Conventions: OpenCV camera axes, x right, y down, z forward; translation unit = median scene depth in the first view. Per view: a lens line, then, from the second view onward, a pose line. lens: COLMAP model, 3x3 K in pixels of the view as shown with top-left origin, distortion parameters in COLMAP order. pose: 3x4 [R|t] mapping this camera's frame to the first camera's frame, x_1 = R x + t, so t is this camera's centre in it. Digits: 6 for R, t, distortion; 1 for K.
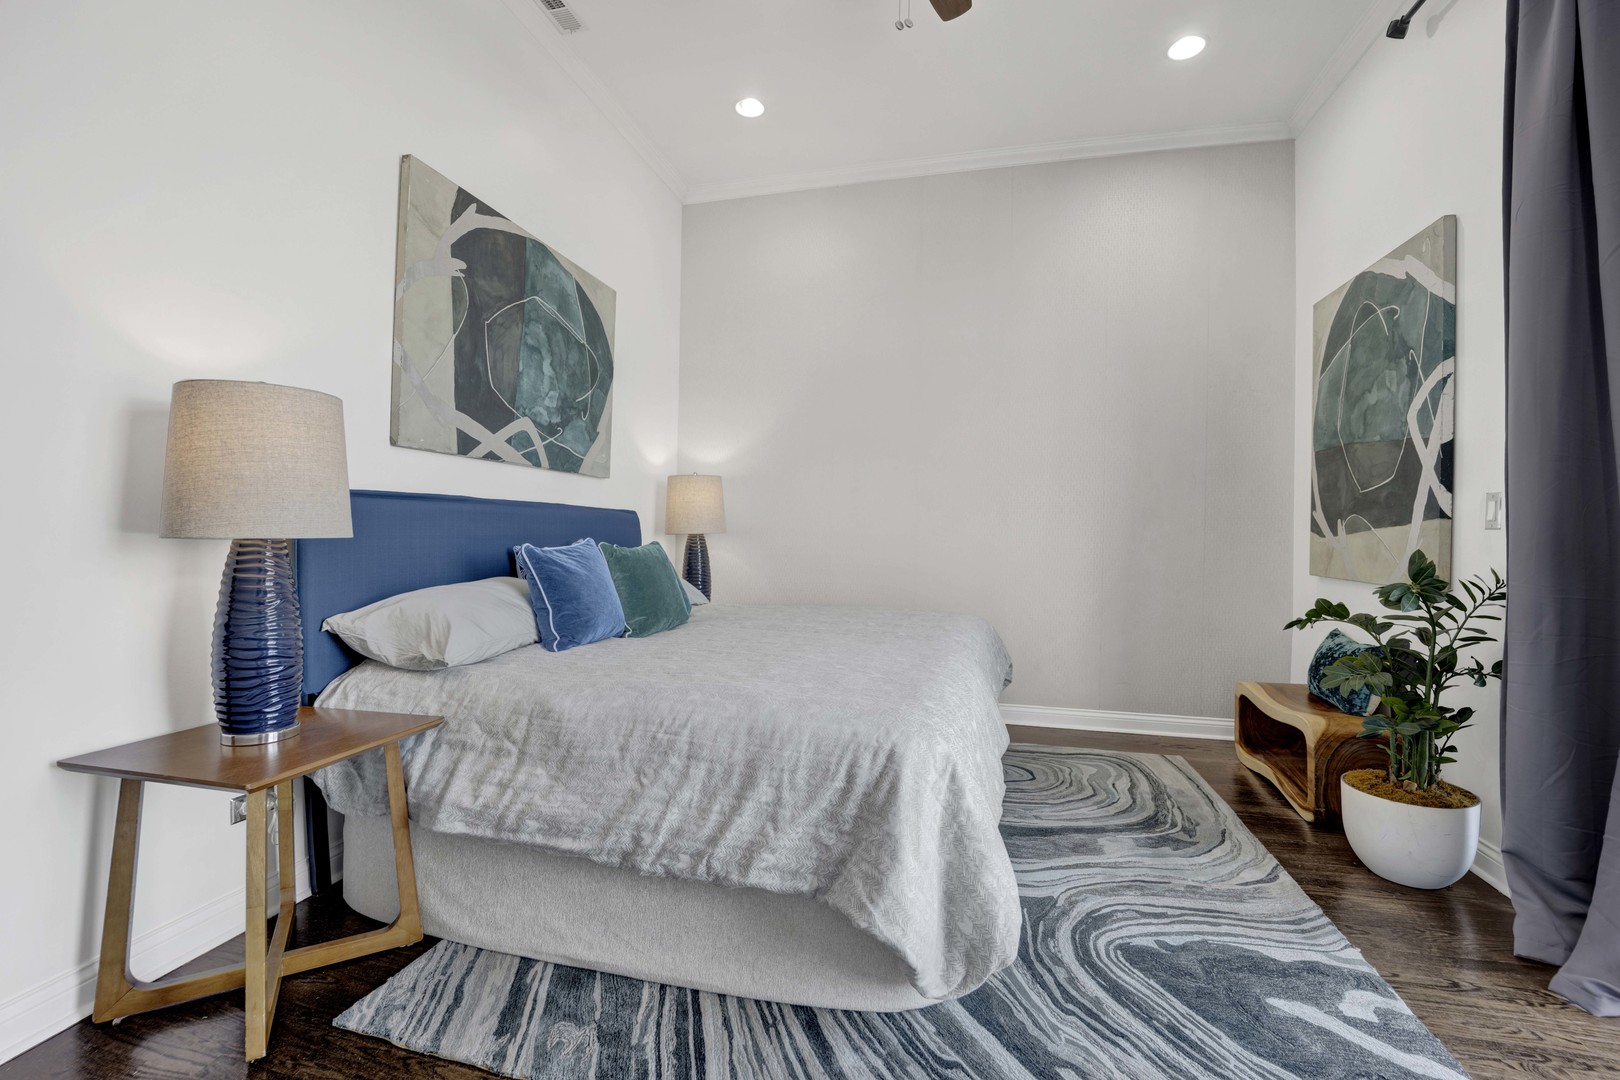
lens RADIAL K [[693.1, 0, 823.0], [0, 693.1, 516.6], [0, 0, 1]] dist [0.000054, -0.012414]
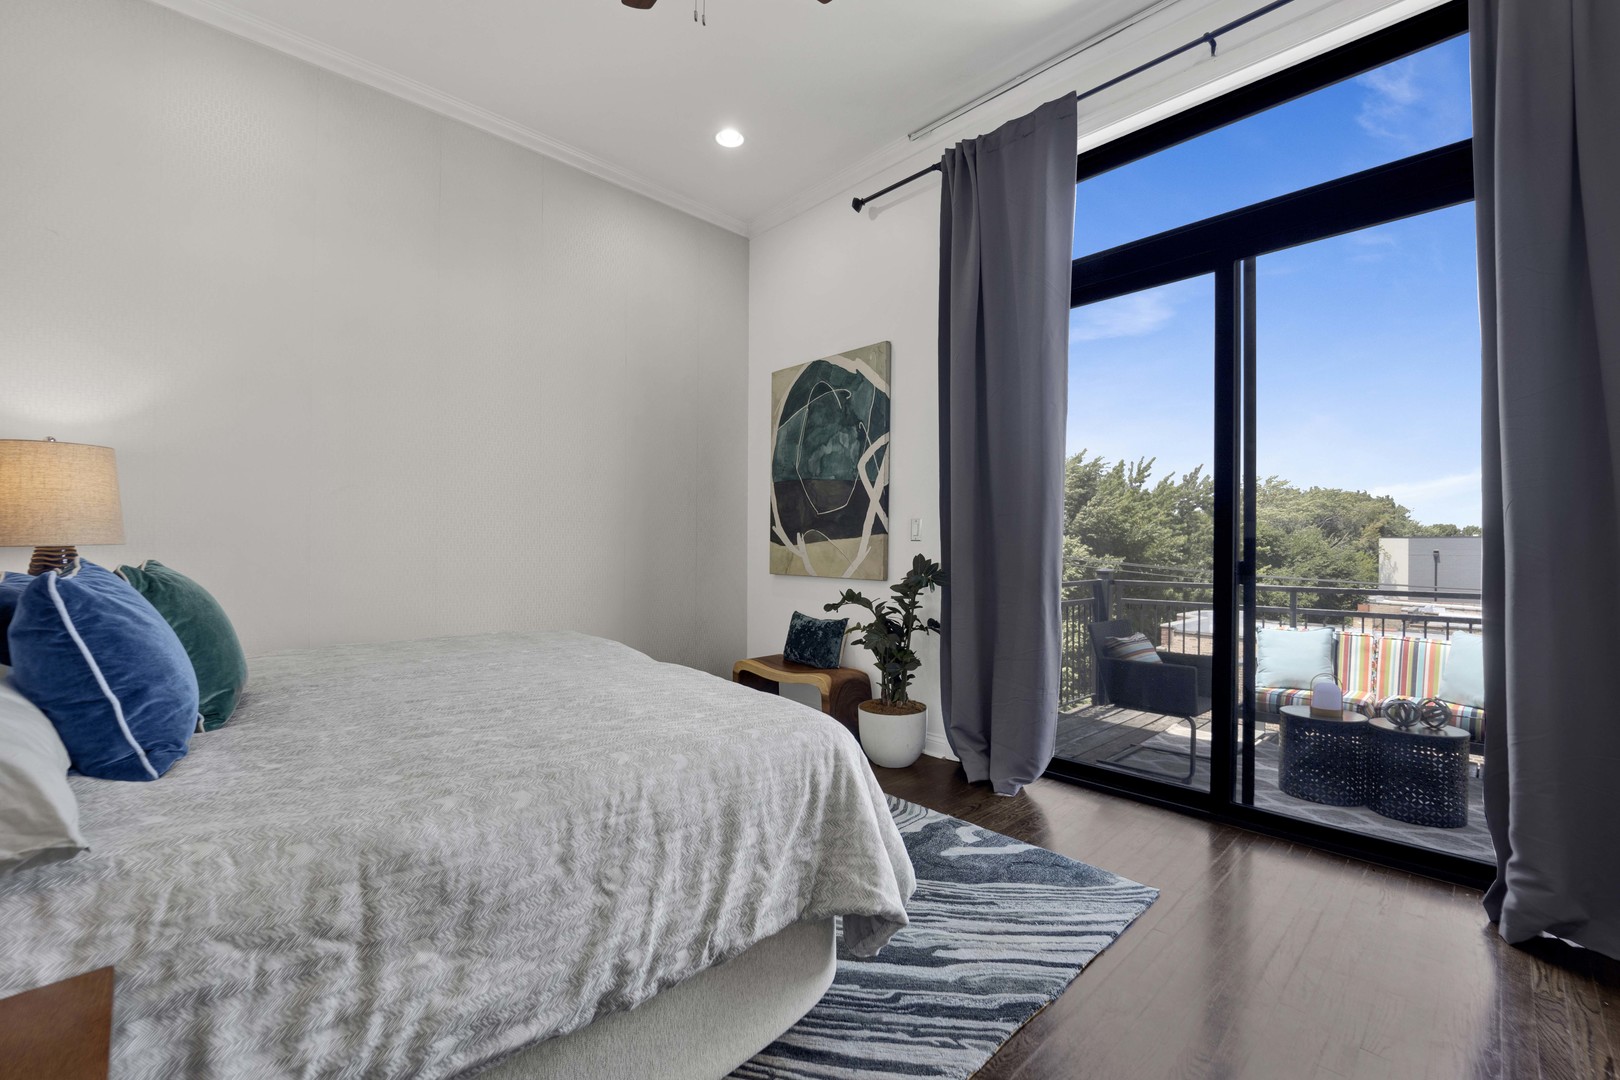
lens RADIAL K [[698.9, 0, 794.2], [0, 698.9, 536.1], [0, 0, 1]] dist [-0.001659, -0.012518]
pose [[0.526230, 0.005243, 0.850326, -0.728410], [-0.019685, 0.999788, 0.006018, 0.003716], [-0.850115, -0.019906, 0.526221, 0.425773]]
